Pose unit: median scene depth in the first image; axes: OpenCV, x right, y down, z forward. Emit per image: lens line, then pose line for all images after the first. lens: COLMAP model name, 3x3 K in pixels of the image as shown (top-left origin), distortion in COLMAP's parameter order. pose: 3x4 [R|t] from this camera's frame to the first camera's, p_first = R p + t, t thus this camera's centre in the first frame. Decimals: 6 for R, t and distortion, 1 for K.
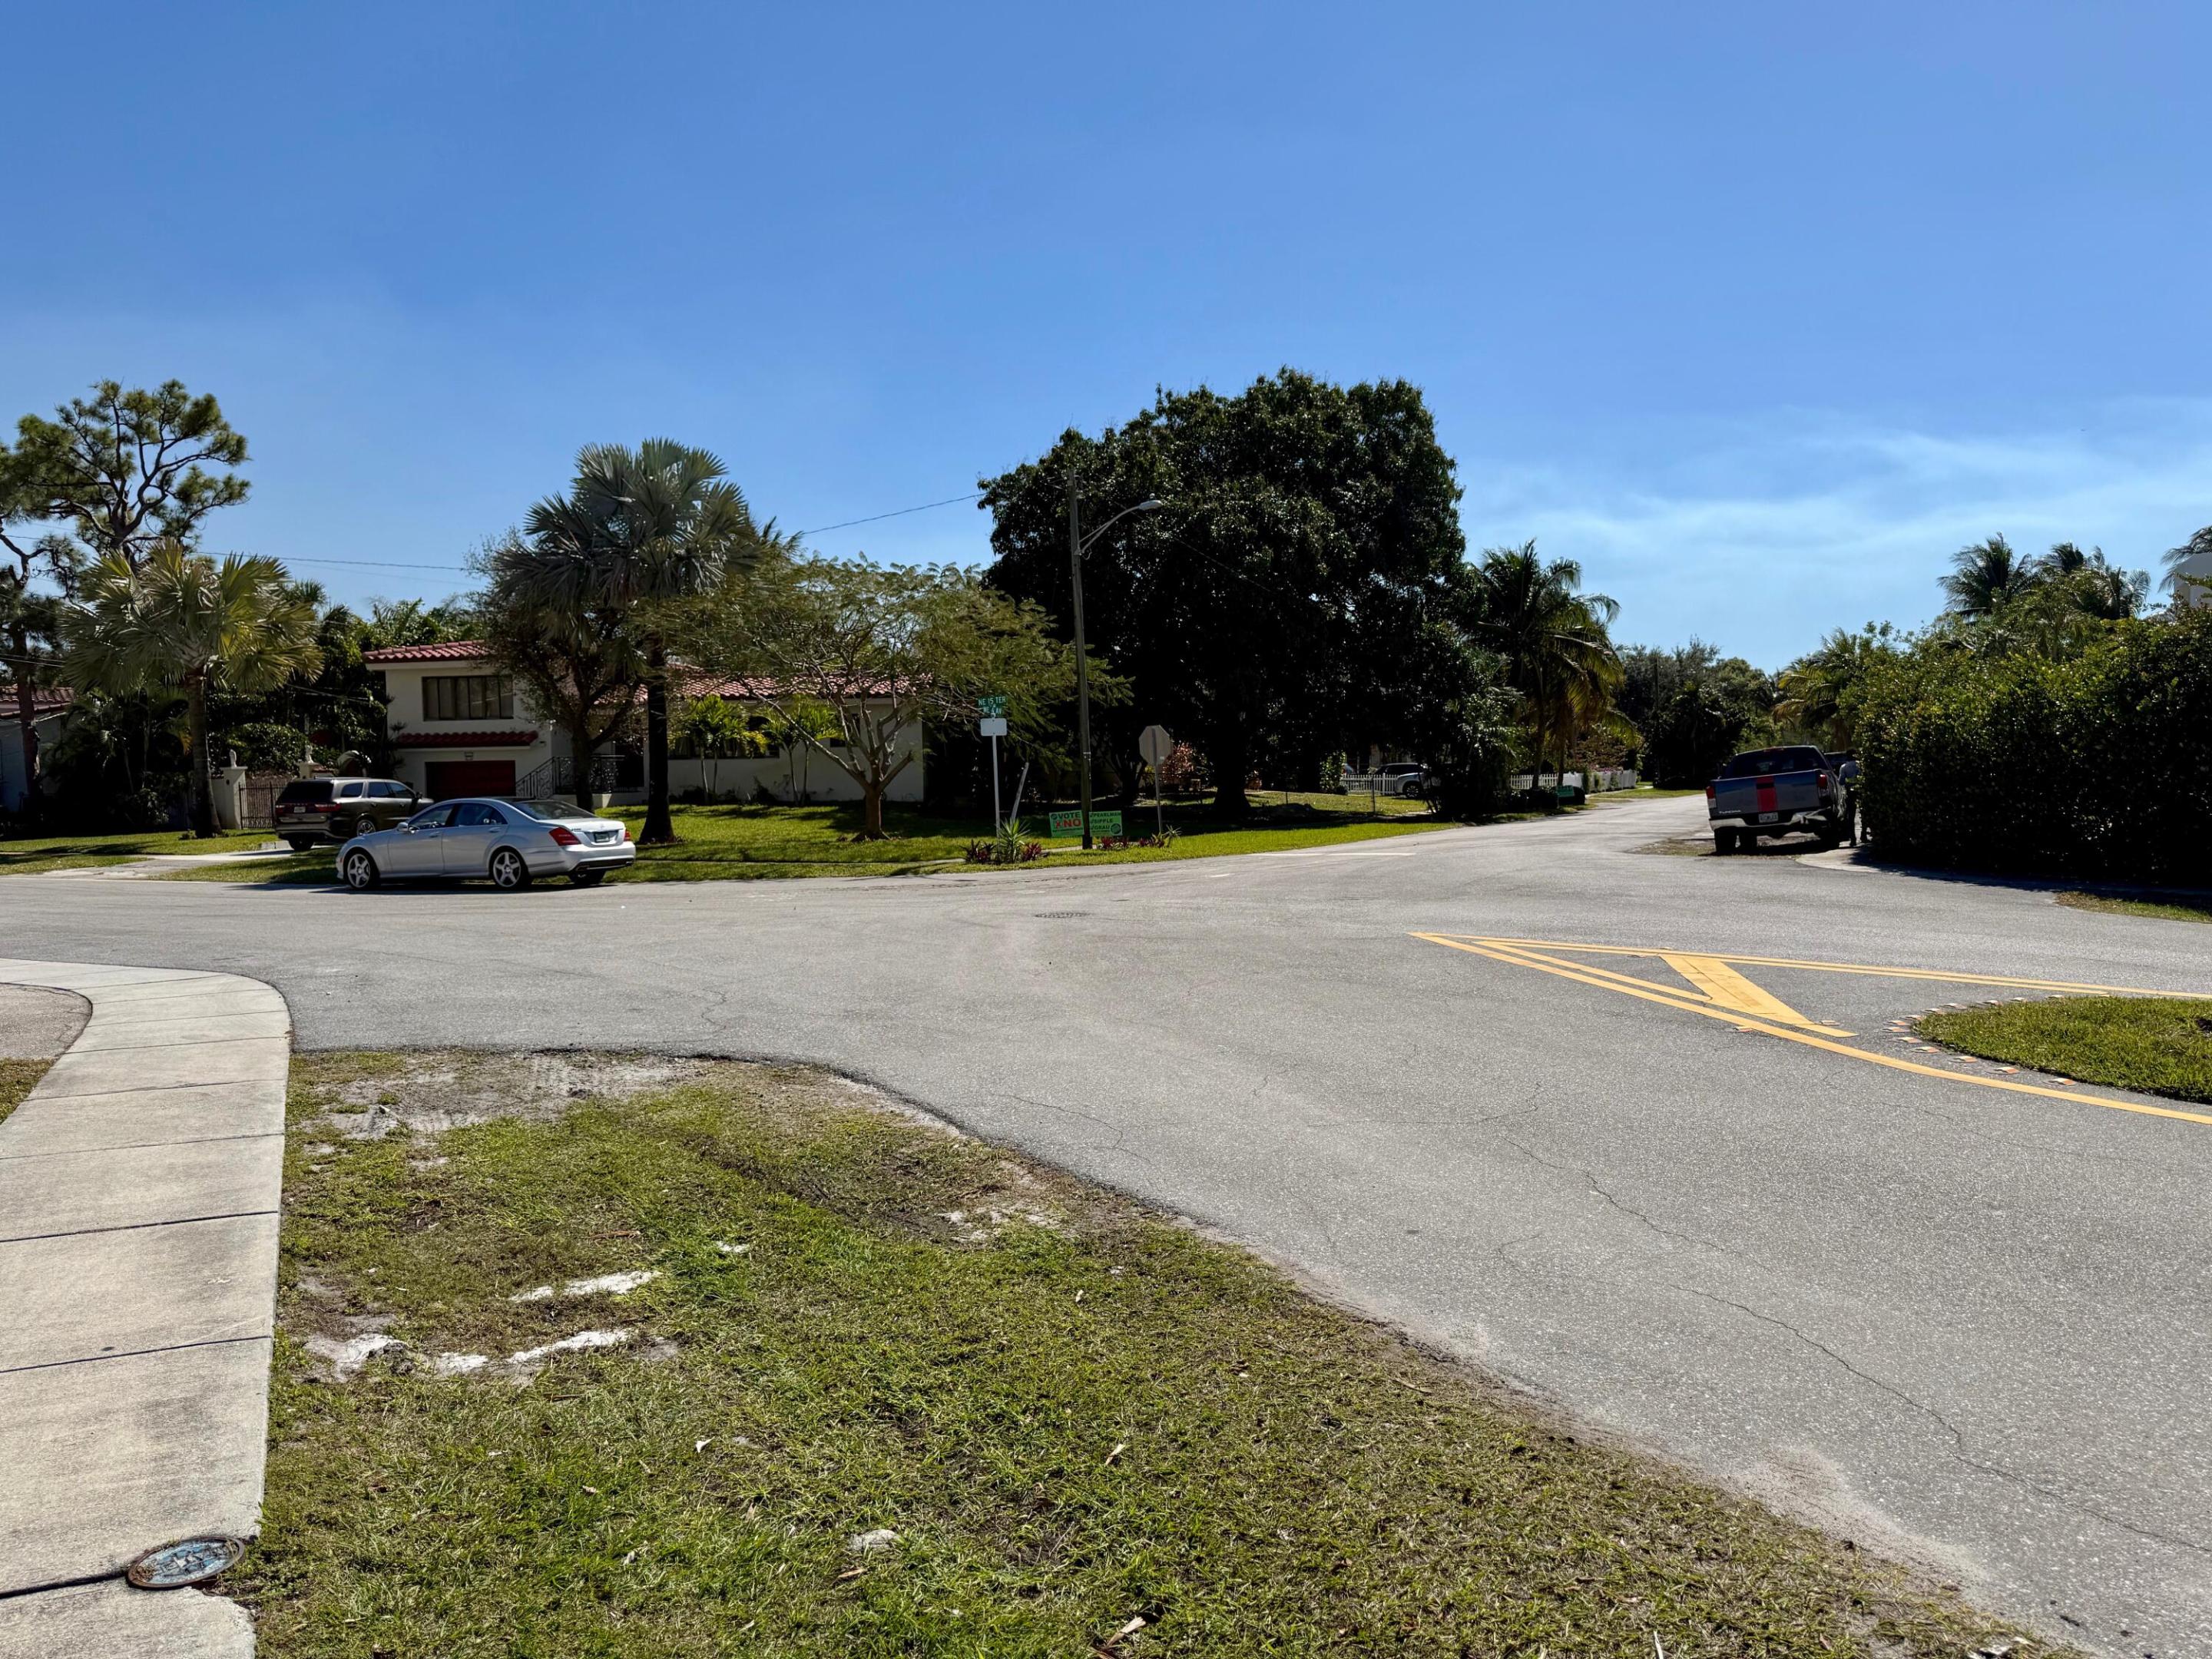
lens RADIAL K [[1556.5, 0, 1110.2], [0, 1556.5, 840.3], [0, 0, 1]] dist [0.063655, -0.083566]
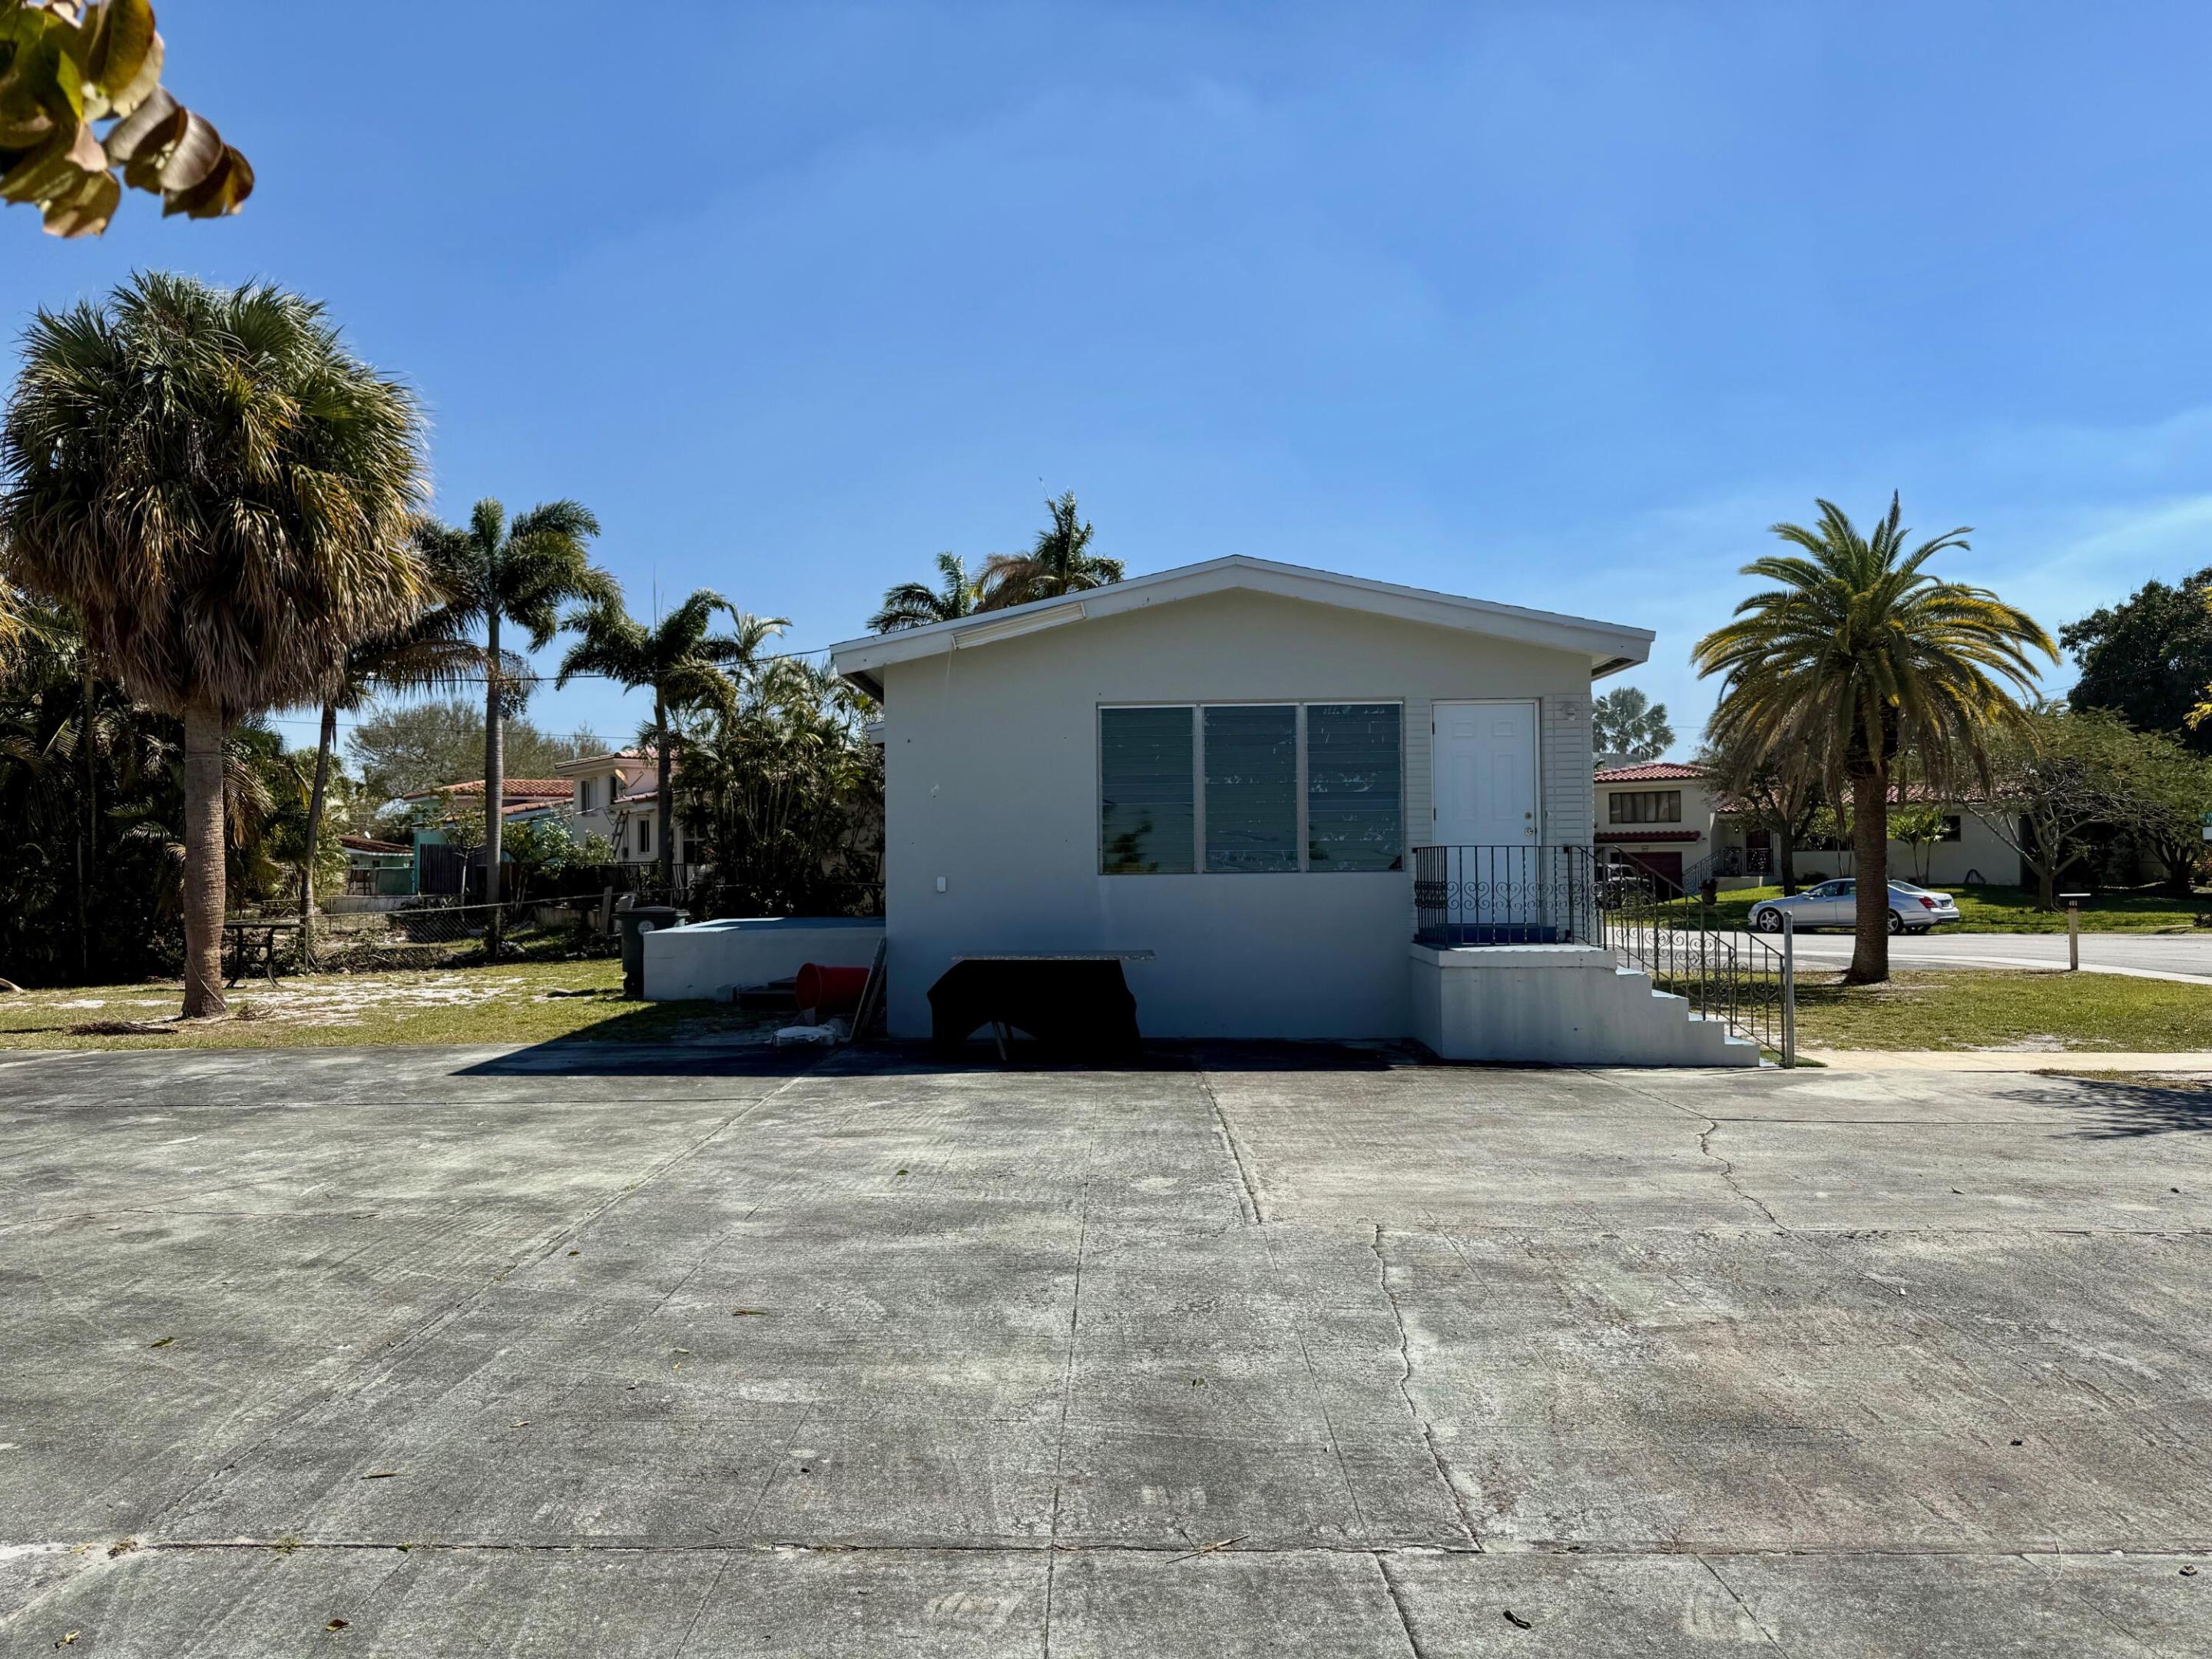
lens RADIAL K [[1539.7, 0, 1114.1], [0, 1539.7, 826.6], [0, 0, 1]] dist [0.073951, -0.097716]
pose [[0.887630, -0.003192, -0.460546, -0.189480], [-0.025519, 0.998099, -0.056101, 0.016804], [0.459850, 0.061549, 0.885861, -0.450385]]
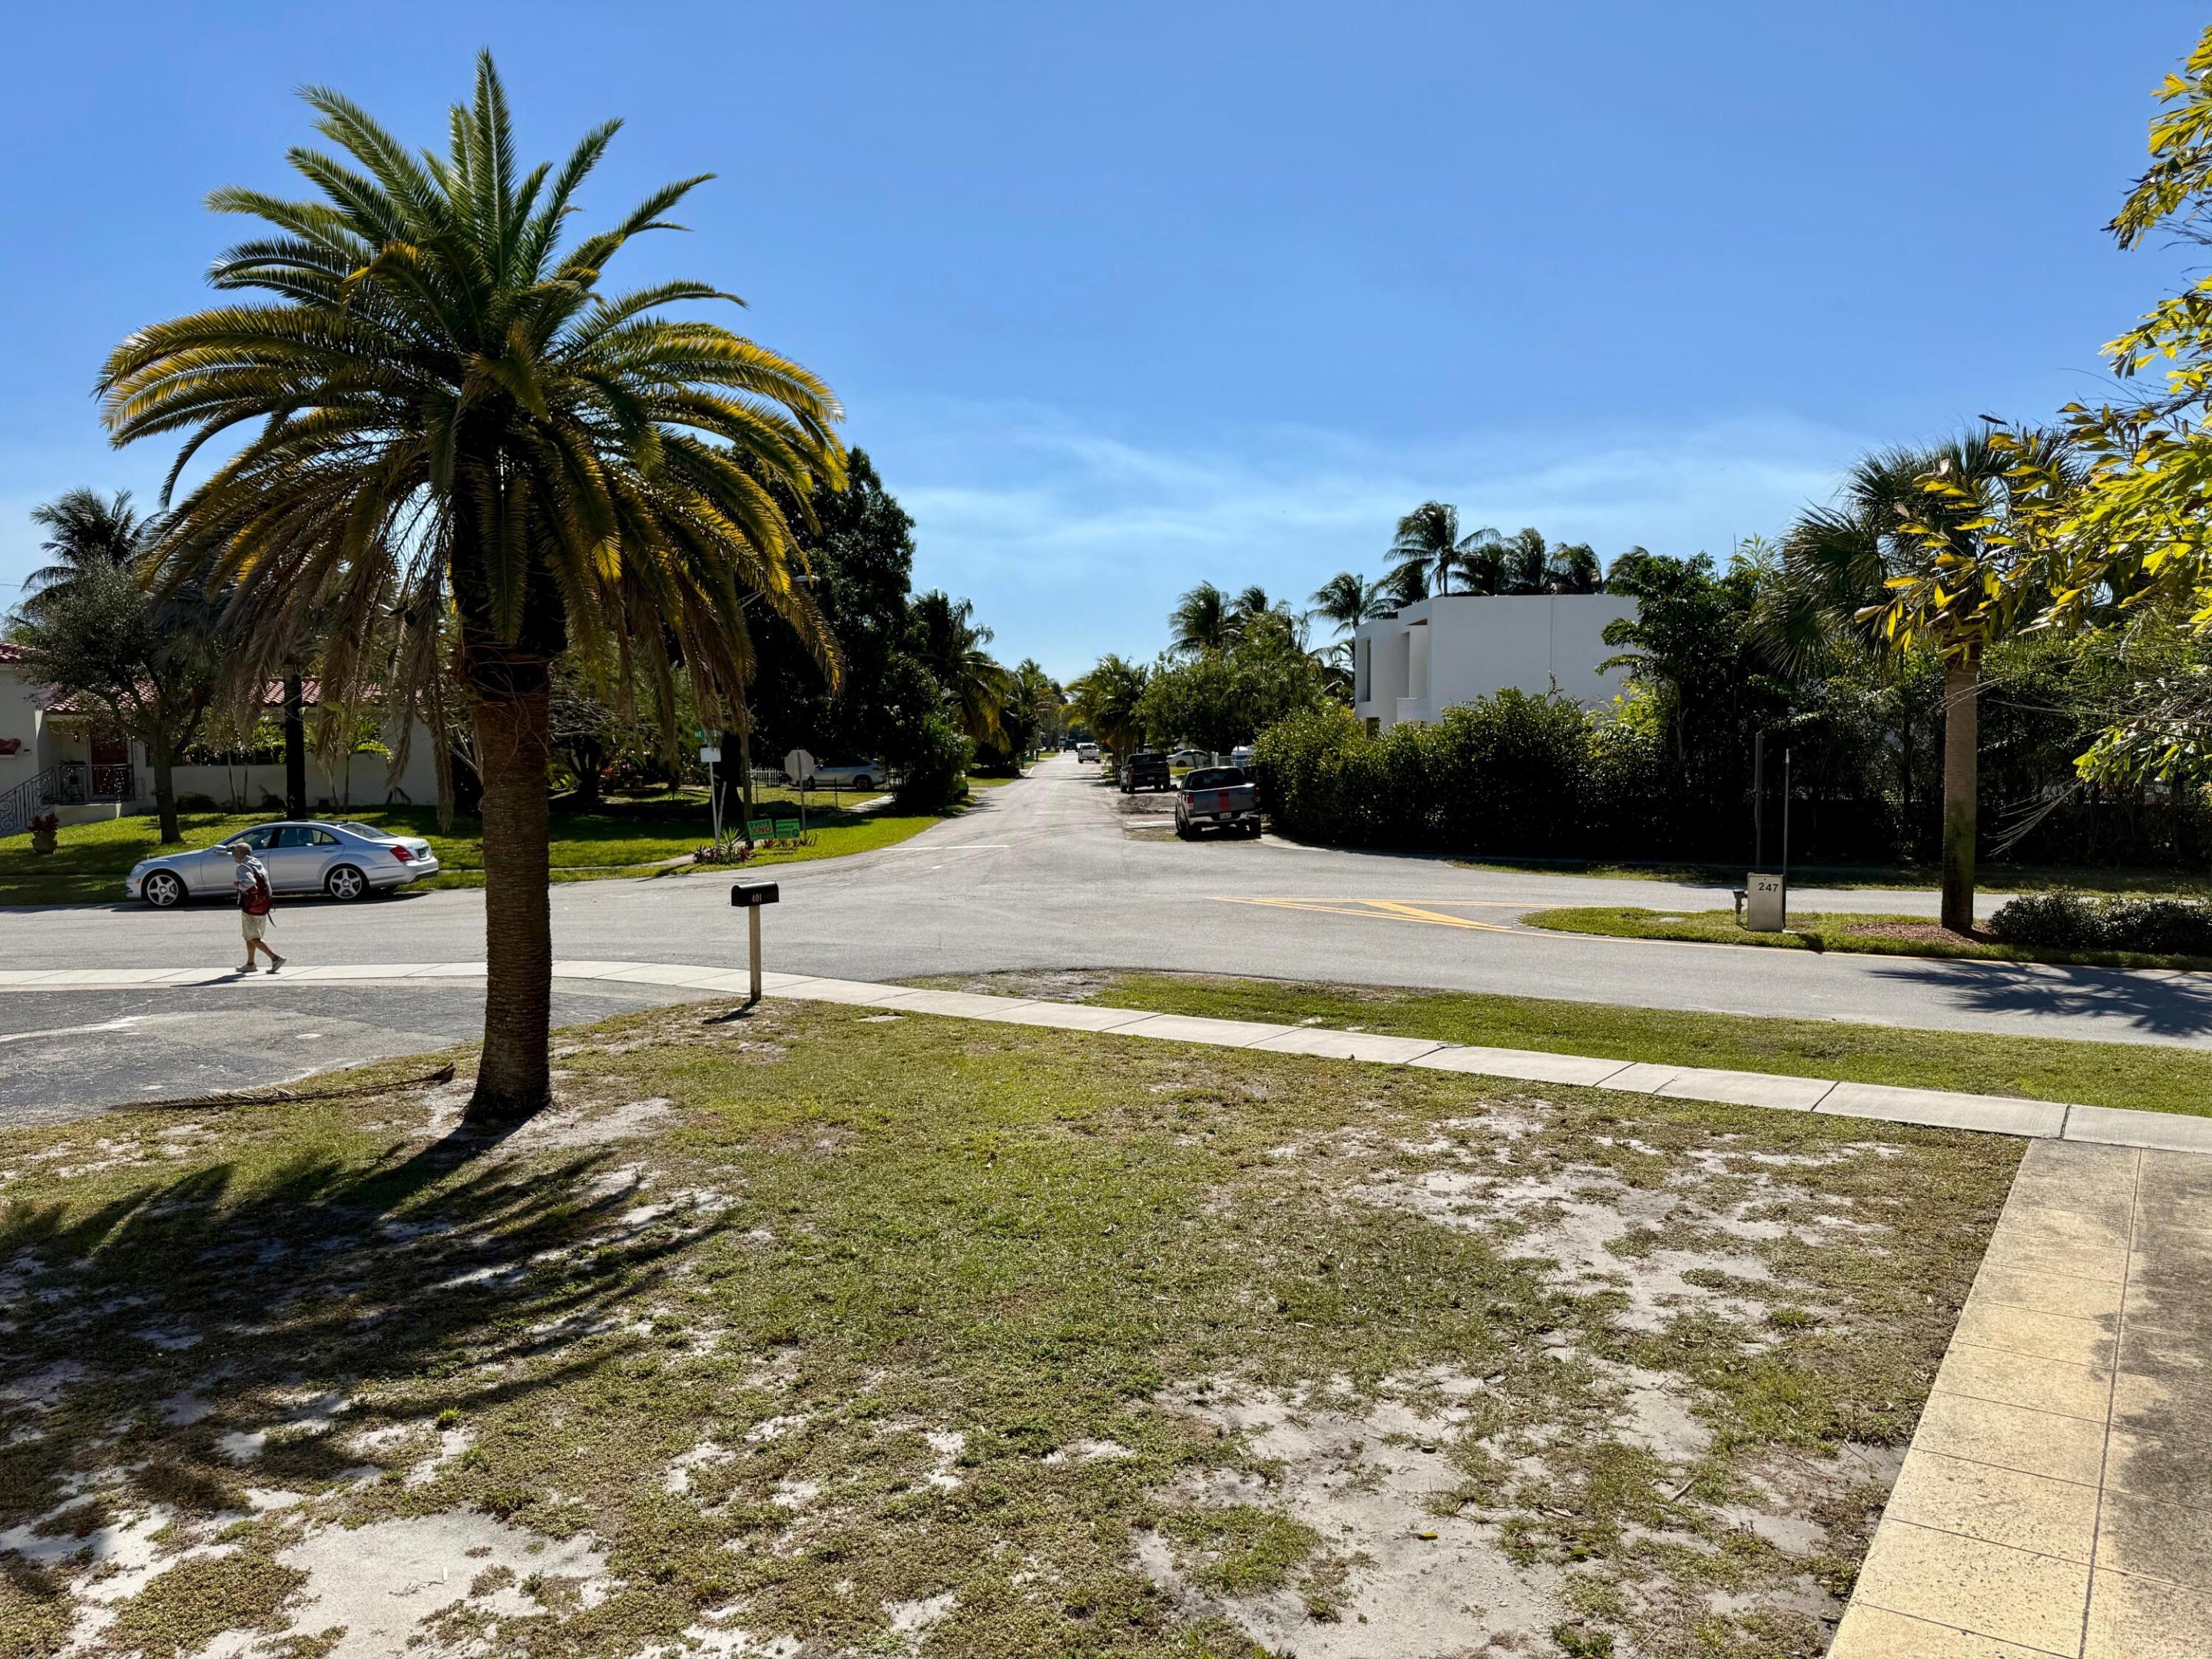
lens RADIAL K [[1556.5, 0, 1110.2], [0, 1556.5, 840.3], [0, 0, 1]] dist [0.063655, -0.083566]
pose [[0.876998, -0.026662, 0.479753, -0.240832], [0.019234, 0.999607, 0.020391, -0.014148], [-0.480108, -0.008655, 0.877166, -0.156474]]
